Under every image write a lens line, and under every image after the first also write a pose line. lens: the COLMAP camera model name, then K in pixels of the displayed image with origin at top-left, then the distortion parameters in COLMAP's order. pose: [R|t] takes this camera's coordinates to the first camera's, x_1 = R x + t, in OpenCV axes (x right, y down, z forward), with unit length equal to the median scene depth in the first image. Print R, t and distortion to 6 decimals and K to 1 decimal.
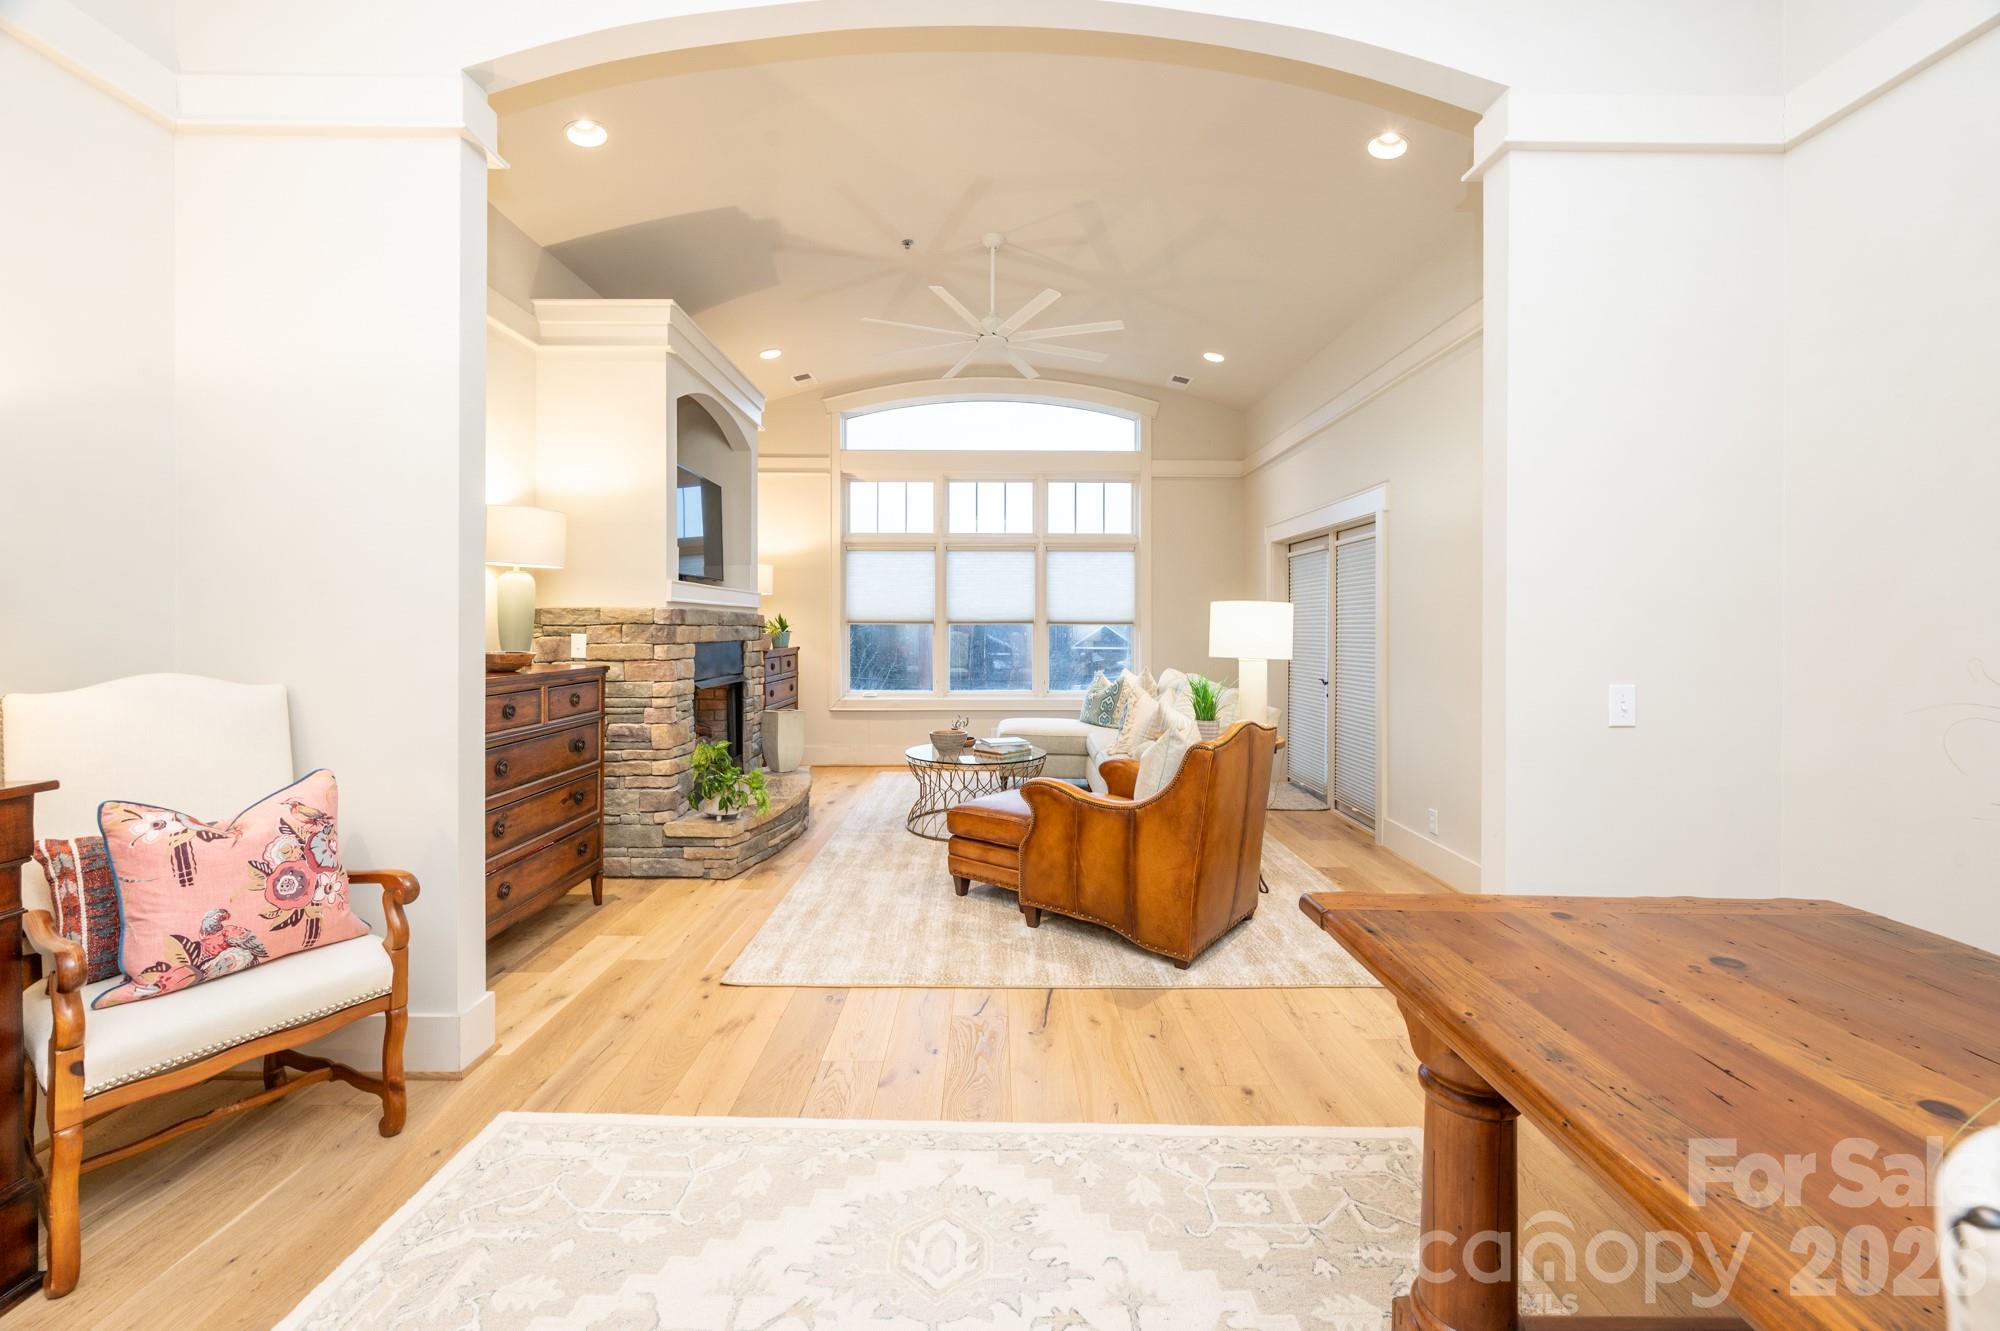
lens RADIAL K [[810.3, 0, 1001.6], [0, 810.3, 625.9], [0, 0, 1]] dist [0.001612, -0.000748]
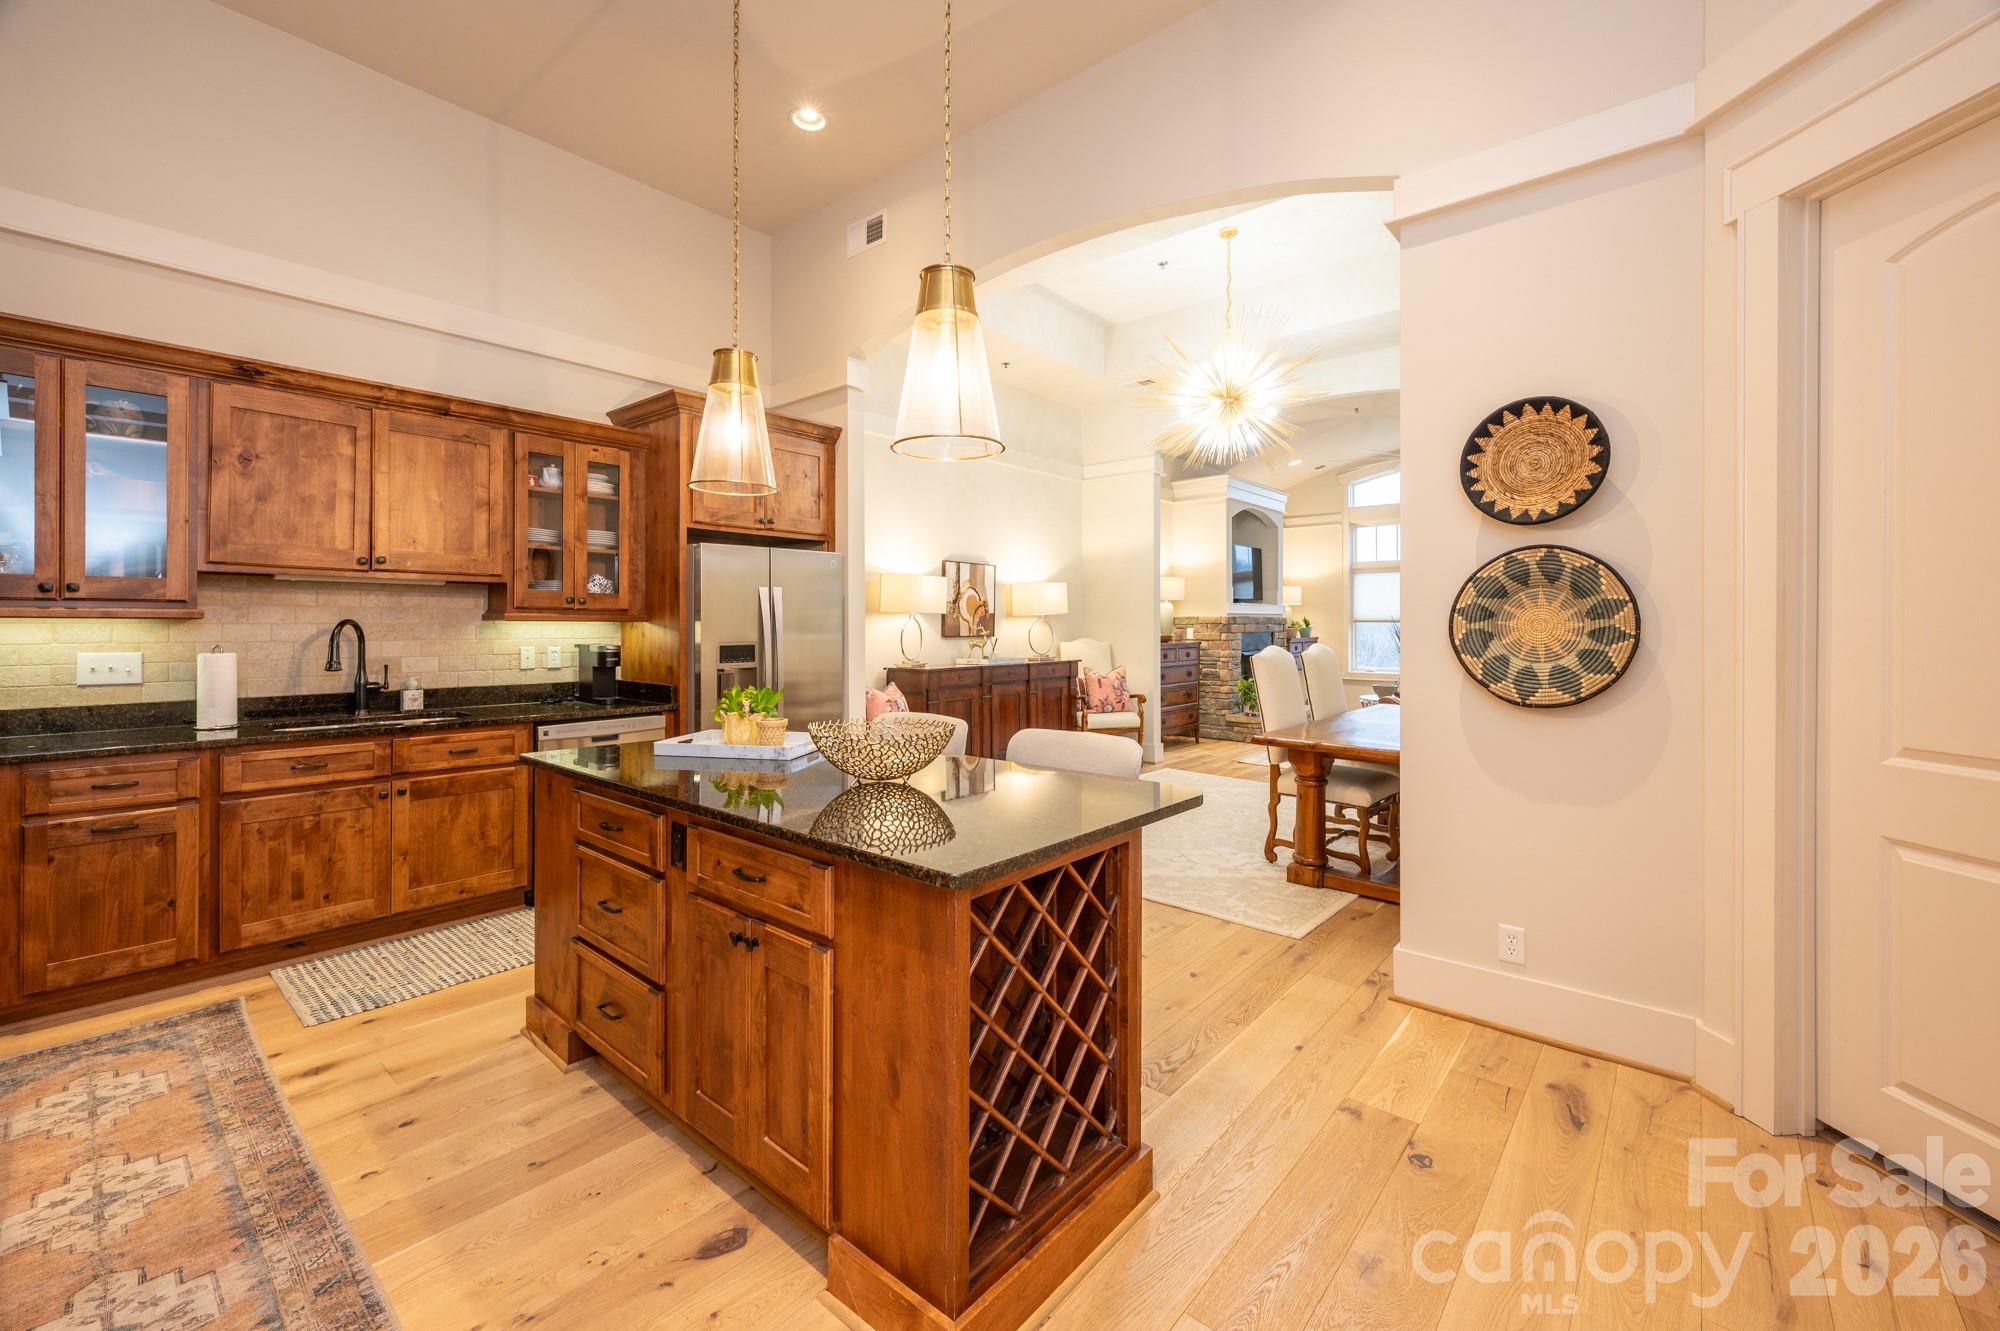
lens RADIAL K [[810.3, 0, 1002.5], [0, 810.3, 627.0], [0, 0, 1]] dist [0.001612, -0.000748]
pose [[0.751739, 0.000775, -0.659460, 0.559801], [0.002690, 0.999987, 0.004241, -0.004015], [0.659455, -0.004963, 0.751728, -1.015735]]
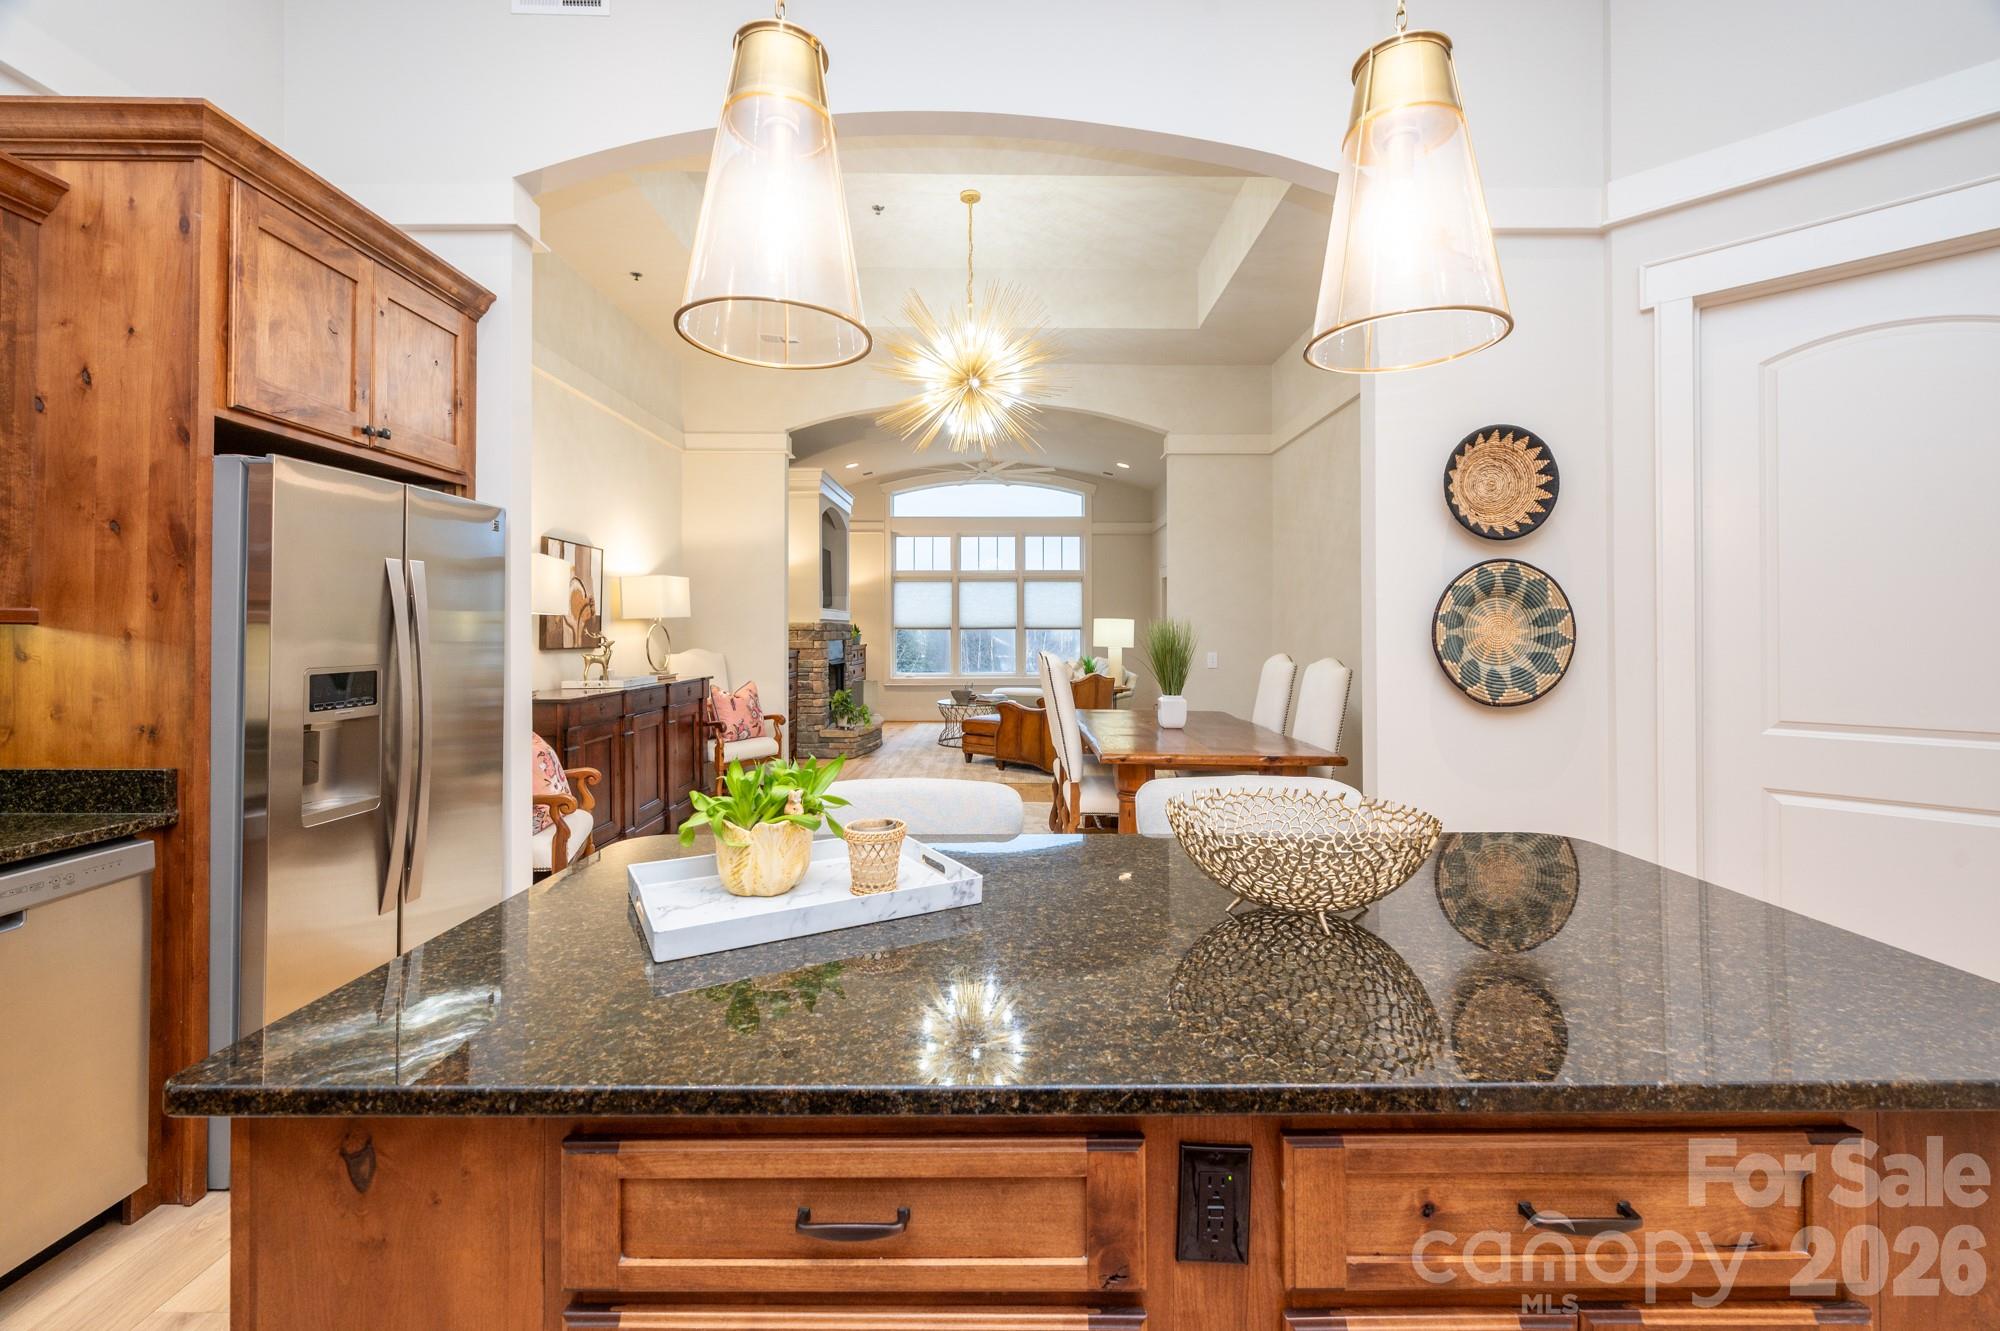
lens RADIAL K [[810.3, 0, 1002.4], [0, 810.3, 625.7], [0, 0, 1]] dist [0.001612, -0.000748]
pose [[0.999953, -0.001370, -0.009553, 0.052608], [0.001326, 0.999988, -0.004611, -0.003992], [0.009559, 0.004598, 0.999944, -0.968273]]
